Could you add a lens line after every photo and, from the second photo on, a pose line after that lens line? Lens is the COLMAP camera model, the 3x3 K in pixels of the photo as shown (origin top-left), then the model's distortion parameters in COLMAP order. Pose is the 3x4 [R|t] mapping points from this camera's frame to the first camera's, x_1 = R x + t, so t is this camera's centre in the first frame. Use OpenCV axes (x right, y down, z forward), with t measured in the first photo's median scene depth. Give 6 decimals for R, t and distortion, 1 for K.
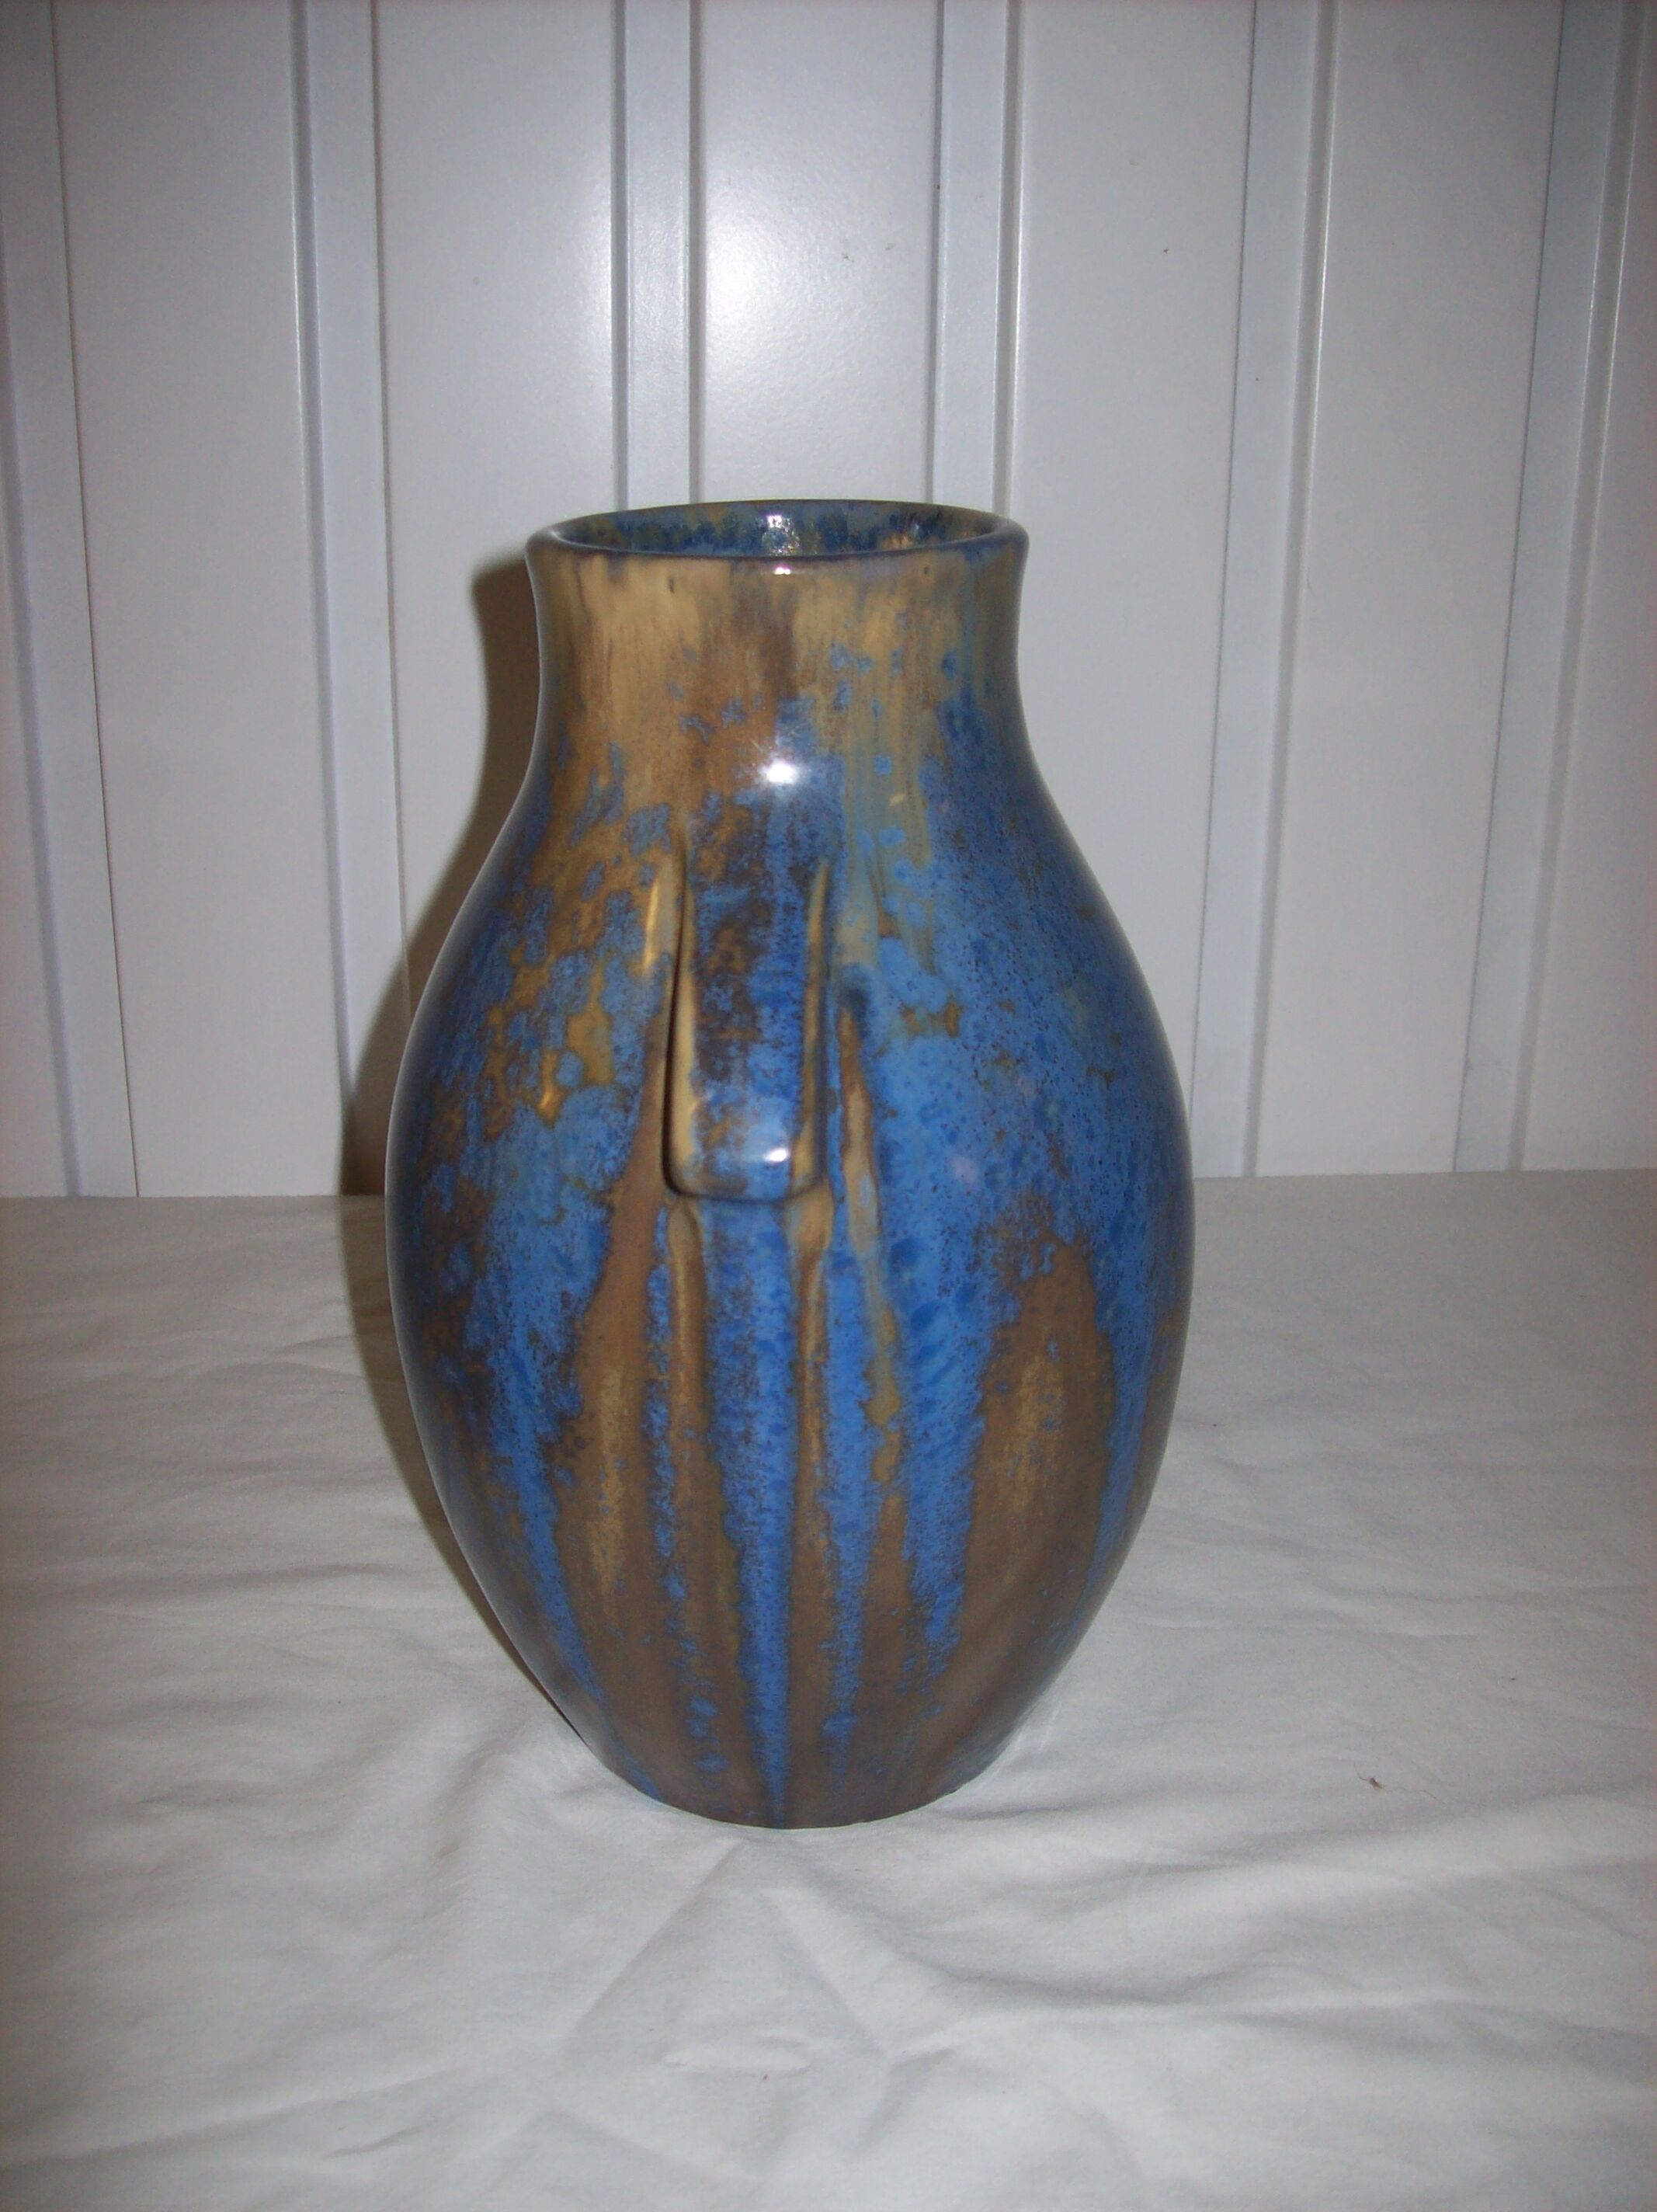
lens RADIAL K [[2290.3, 0, 828.5], [0, 2290.3, 1106.0], [0, 0, 1]] dist [-0.126722, 0.032320]
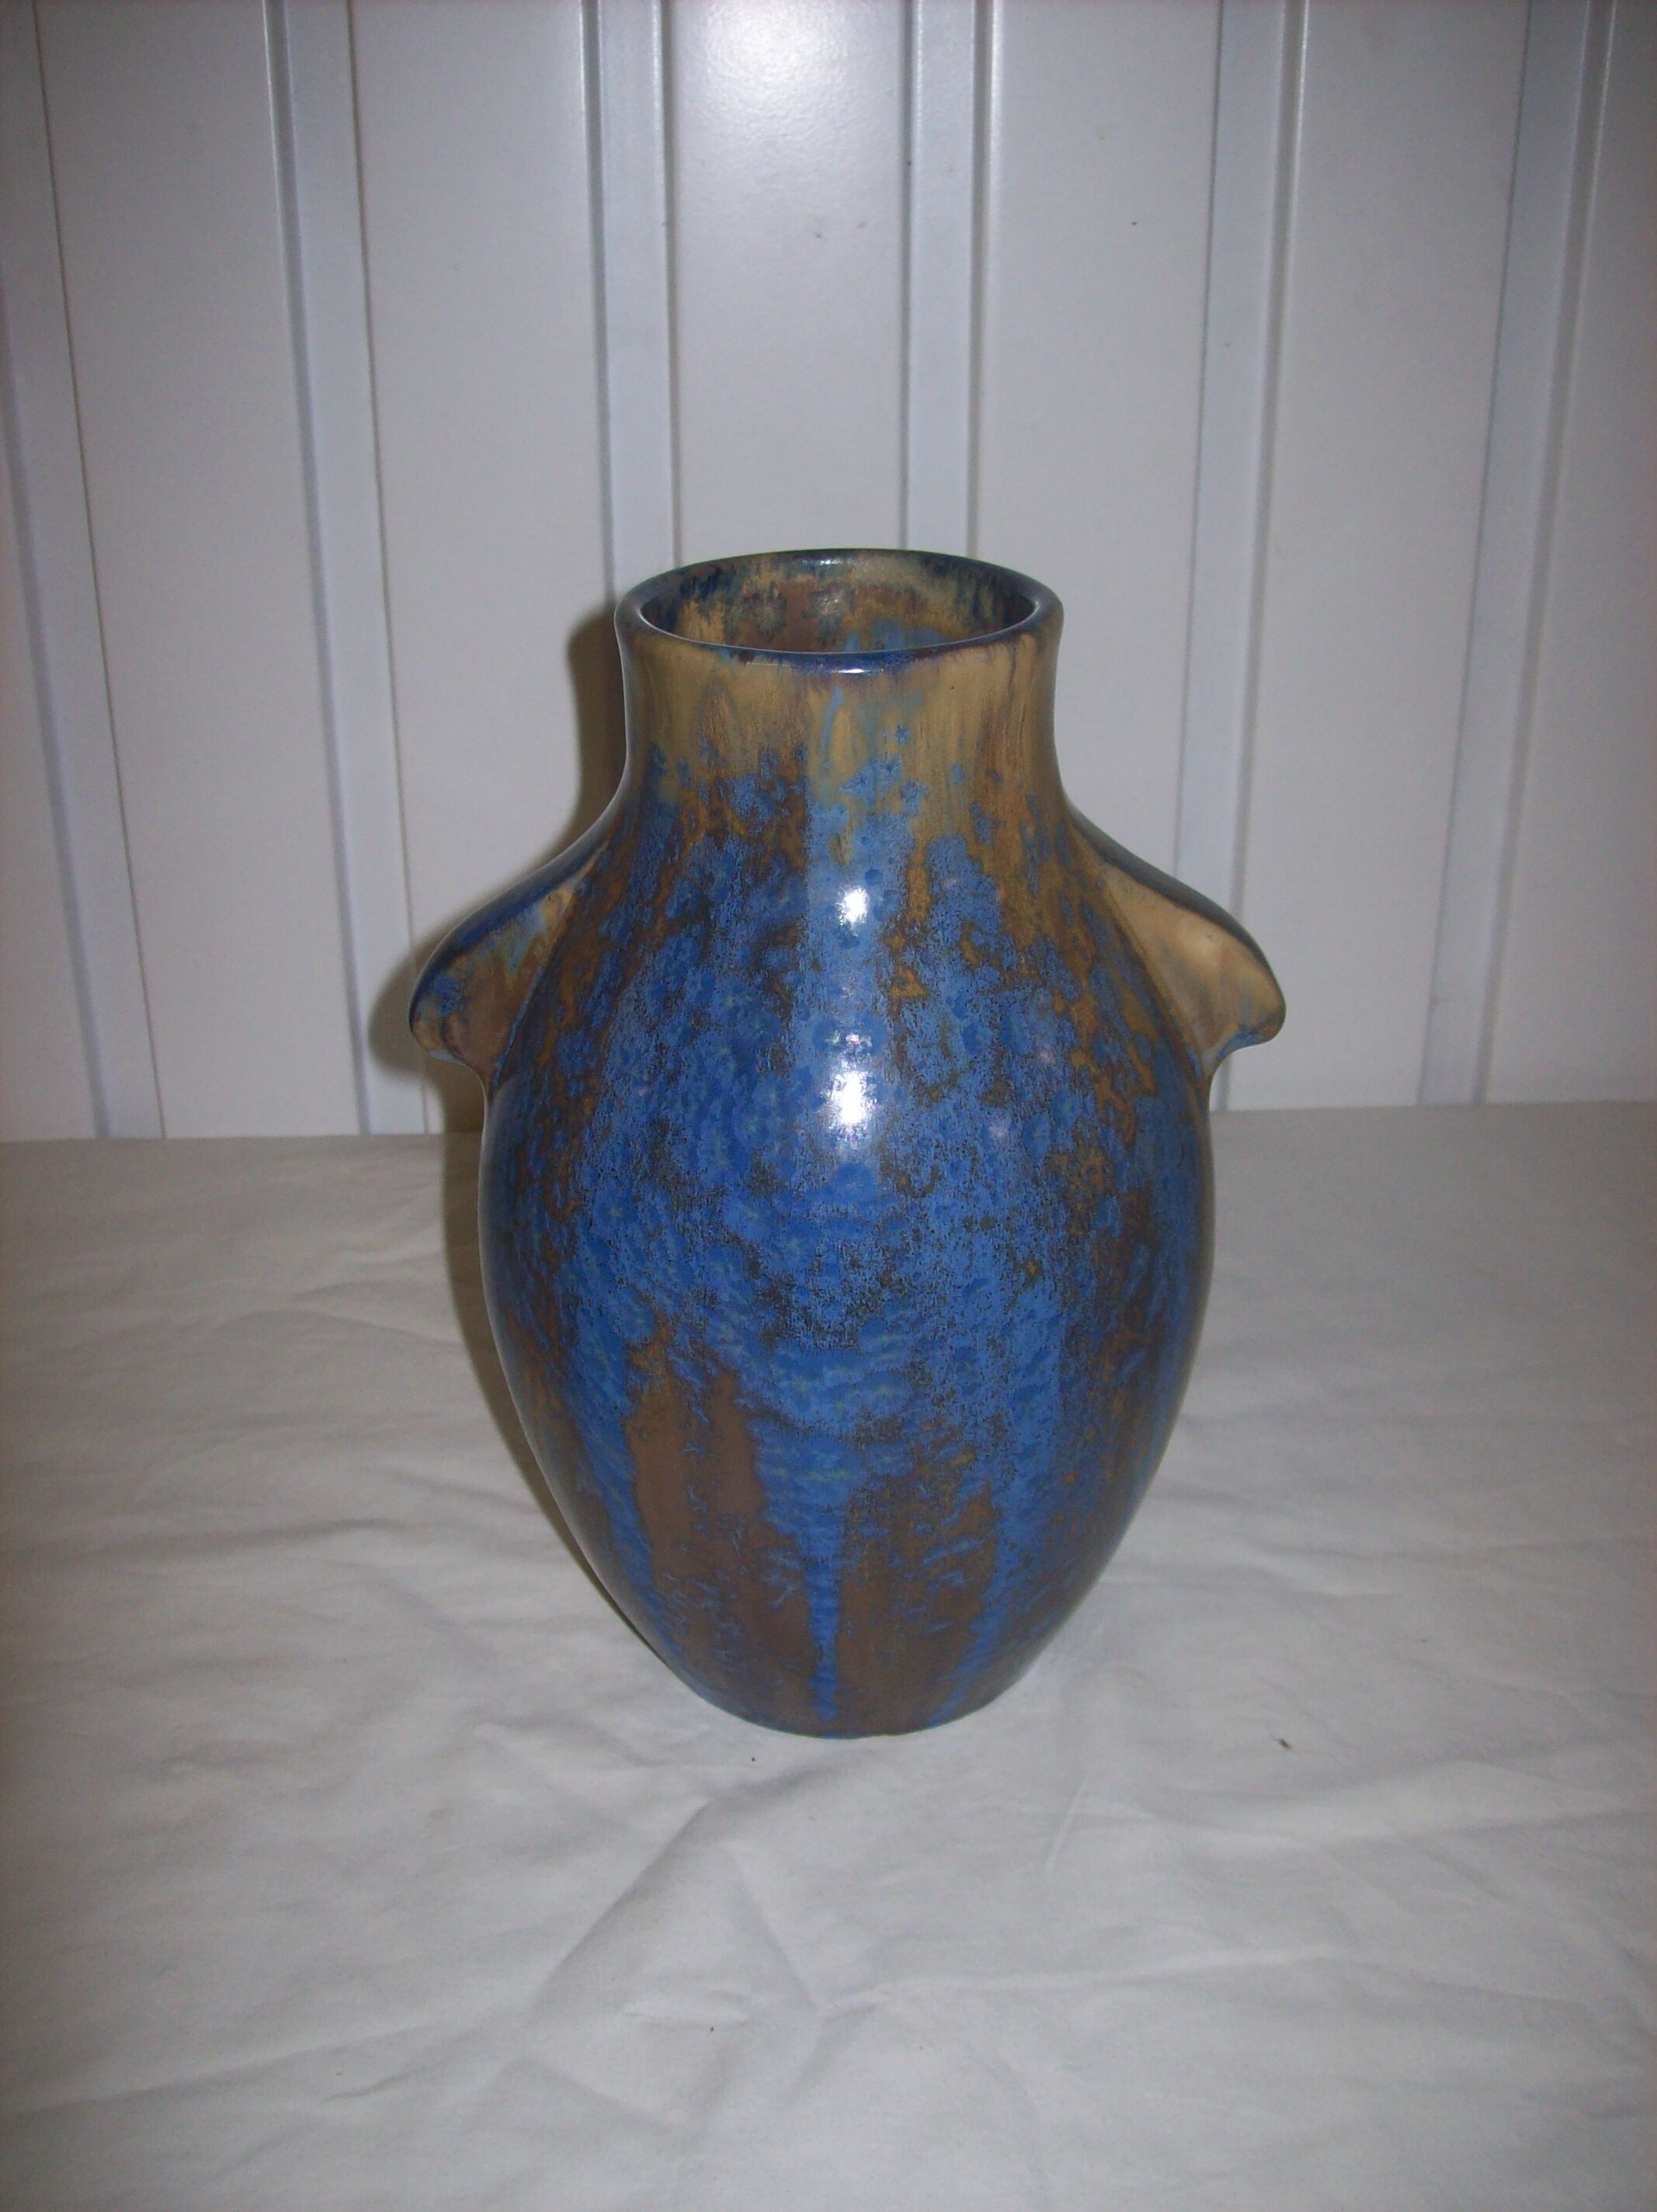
lens RADIAL K [[2290.3, 0, 828.5], [0, 2290.3, 1106.0], [0, 0, 1]] dist [-0.126722, 0.032320]
pose [[0.999673, -0.004574, -0.025172, 0.050332], [0.006909, 0.995596, 0.093488, -0.111836], [0.024633, -0.093631, 0.995302, -0.069278]]
